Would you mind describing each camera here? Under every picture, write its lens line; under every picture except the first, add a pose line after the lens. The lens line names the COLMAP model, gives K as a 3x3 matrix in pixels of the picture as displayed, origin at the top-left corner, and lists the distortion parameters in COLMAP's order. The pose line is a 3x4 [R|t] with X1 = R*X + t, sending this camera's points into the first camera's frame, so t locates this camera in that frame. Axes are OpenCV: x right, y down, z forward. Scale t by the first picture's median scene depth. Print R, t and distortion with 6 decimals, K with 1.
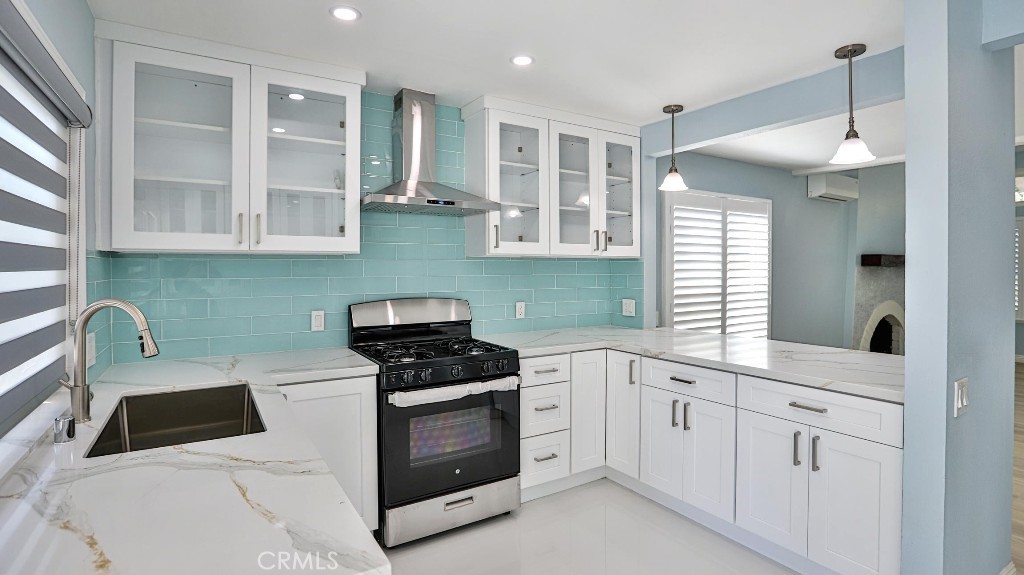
lens RADIAL K [[502.1, 0, 509.7], [0, 502.1, 279.0], [0, 0, 1]] dist [-0.044712, 0.021950]
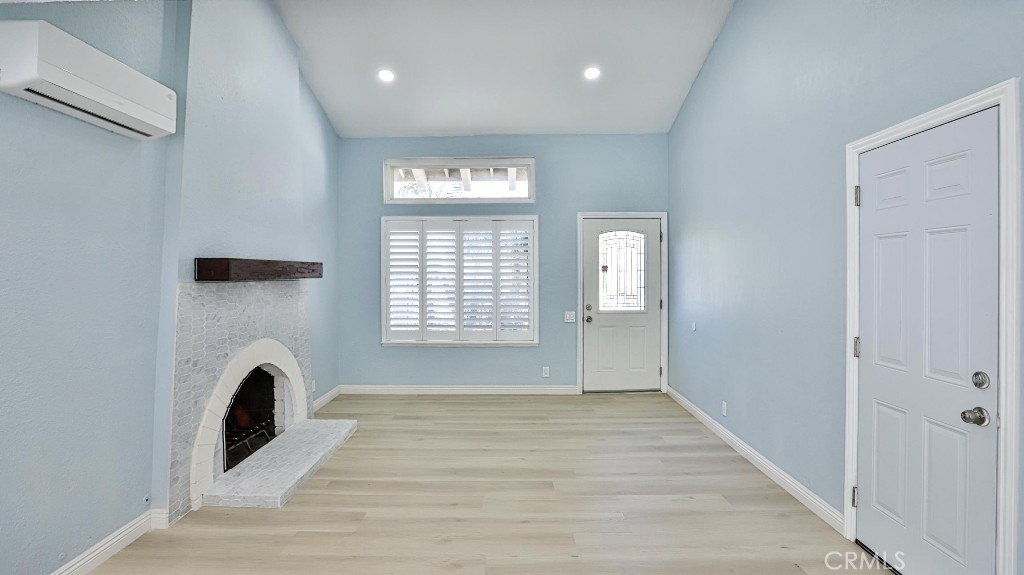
lens RADIAL K [[496.3, 0, 504.3], [0, 496.3, 279.5], [0, 0, 1]] dist [-0.029607, 0.000284]
pose [[0.553789, -0.003371, 0.832650, 0.620038], [0.005937, 0.999982, 0.000099, -0.034706], [-0.832636, 0.004889, 0.553799, 0.616639]]
